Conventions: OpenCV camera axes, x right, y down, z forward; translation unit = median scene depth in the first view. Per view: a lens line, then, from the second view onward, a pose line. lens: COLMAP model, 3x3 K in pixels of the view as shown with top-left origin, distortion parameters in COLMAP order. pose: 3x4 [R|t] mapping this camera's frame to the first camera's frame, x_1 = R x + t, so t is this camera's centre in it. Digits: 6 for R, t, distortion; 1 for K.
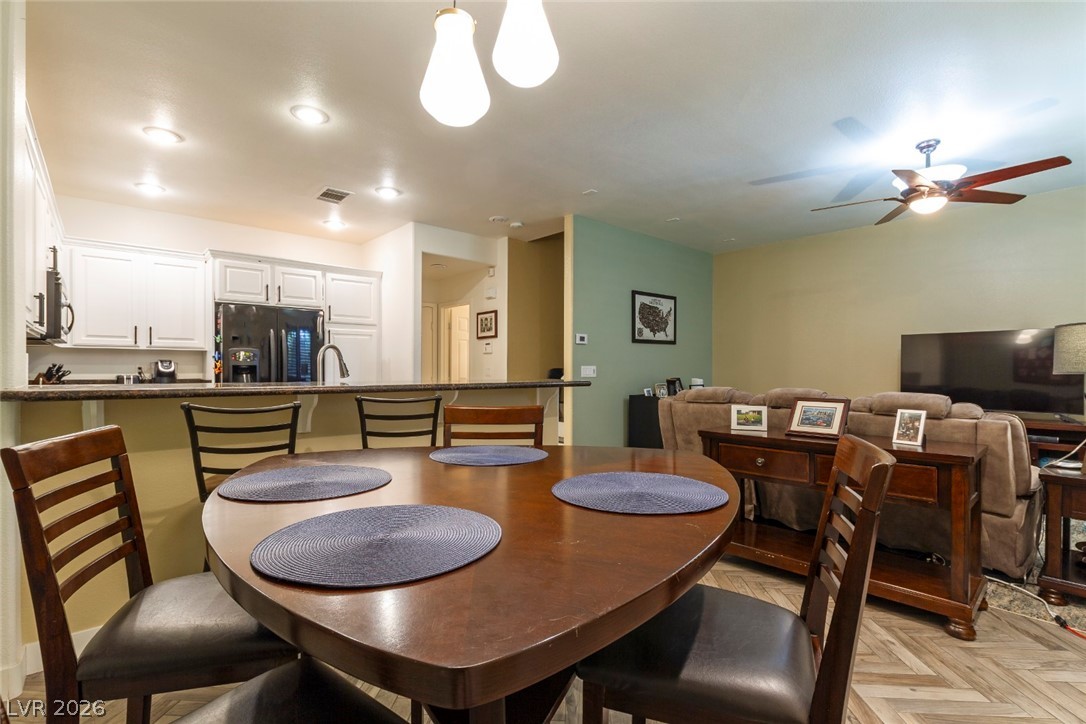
lens RADIAL K [[503.7, 0, 538.8], [0, 503.7, 367.4], [0, 0, 1]] dist [0.011159, -0.003033]
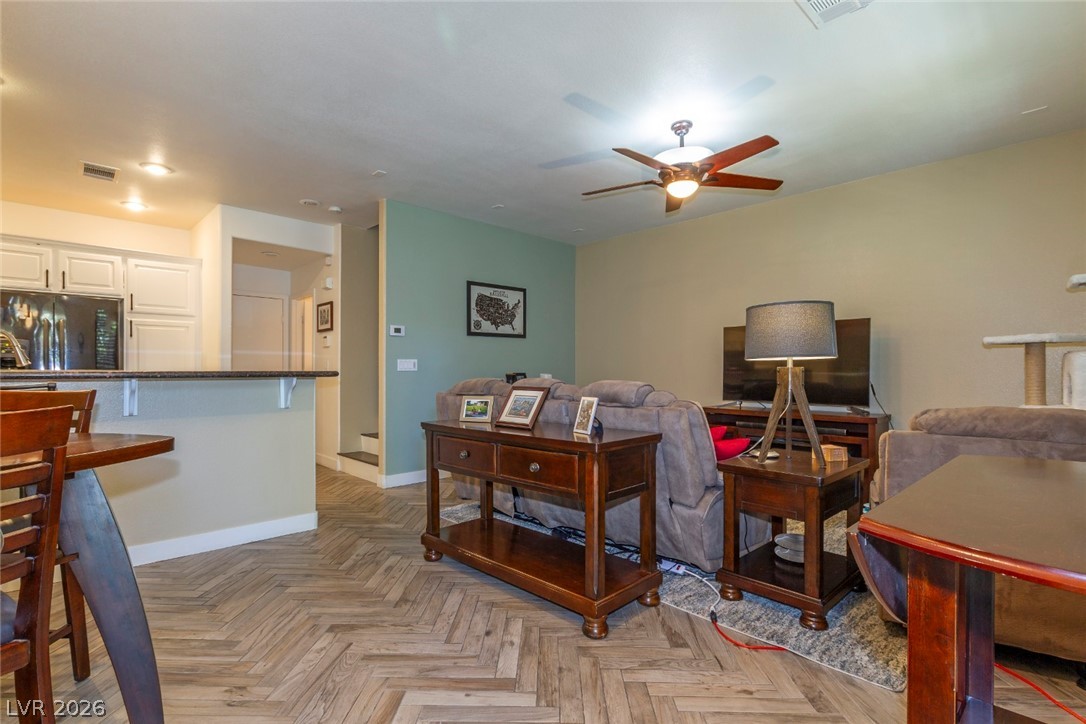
lens RADIAL K [[503.7, 0, 539.9], [0, 503.7, 374.1], [0, 0, 1]] dist [0.011159, -0.003033]
pose [[0.998813, -0.000545, 0.048708, 0.323918], [-0.000042, 0.999927, 0.012044, 0.015458], [-0.048711, -0.012032, 0.998740, 0.033626]]
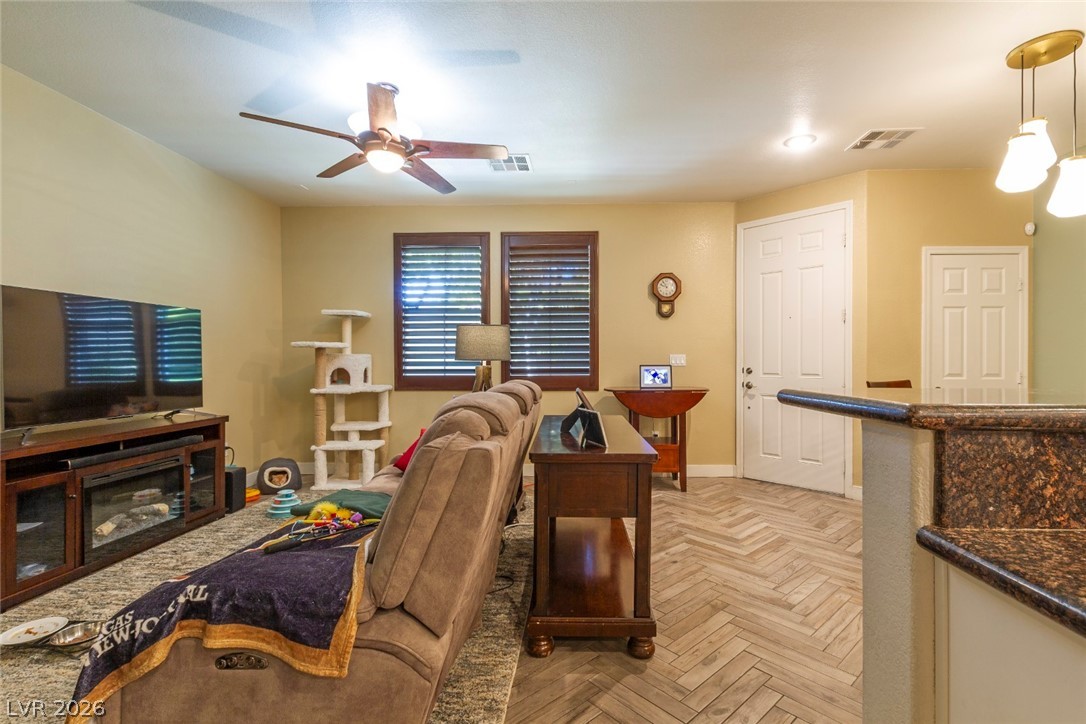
lens RADIAL K [[503.7, 0, 566.9], [0, 503.7, 377.9], [0, 0, 1]] dist [0.011159, -0.003033]
pose [[-0.732715, -0.027945, 0.679961, -0.012719], [-0.005336, 0.999362, 0.035322, 0.005630], [-0.680514, 0.022253, -0.732397, 1.005038]]
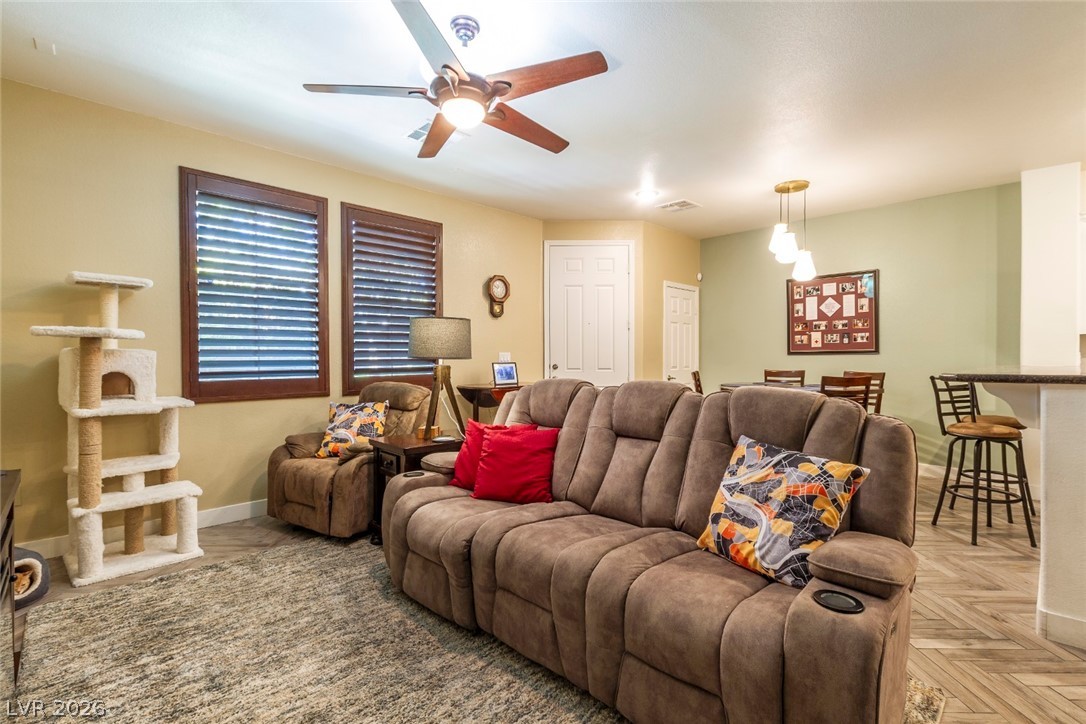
lens RADIAL K [[503.7, 0, 542.7], [0, 503.7, 371.0], [0, 0, 1]] dist [0.011159, -0.003033]
pose [[-0.998325, -0.001335, -0.057844, 0.501031], [-0.002786, 0.999683, 0.025027, 0.006387], [0.057792, 0.025146, -0.998012, 1.203218]]
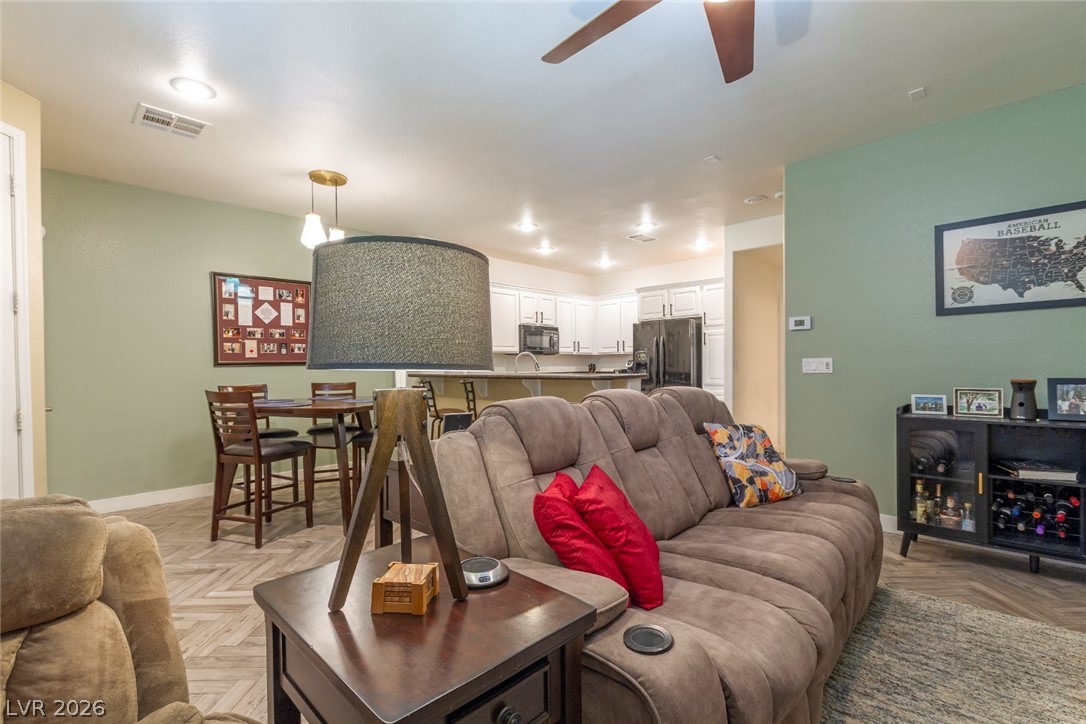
lens RADIAL K [[503.7, 0, 554.8], [0, 503.7, 357.7], [0, 0, 1]] dist [0.011159, -0.003033]
pose [[0.095634, -0.020611, -0.995203, 0.851883], [0.013815, 0.999717, -0.019377, 0.006271], [0.995321, -0.011896, 0.095892, 0.583458]]
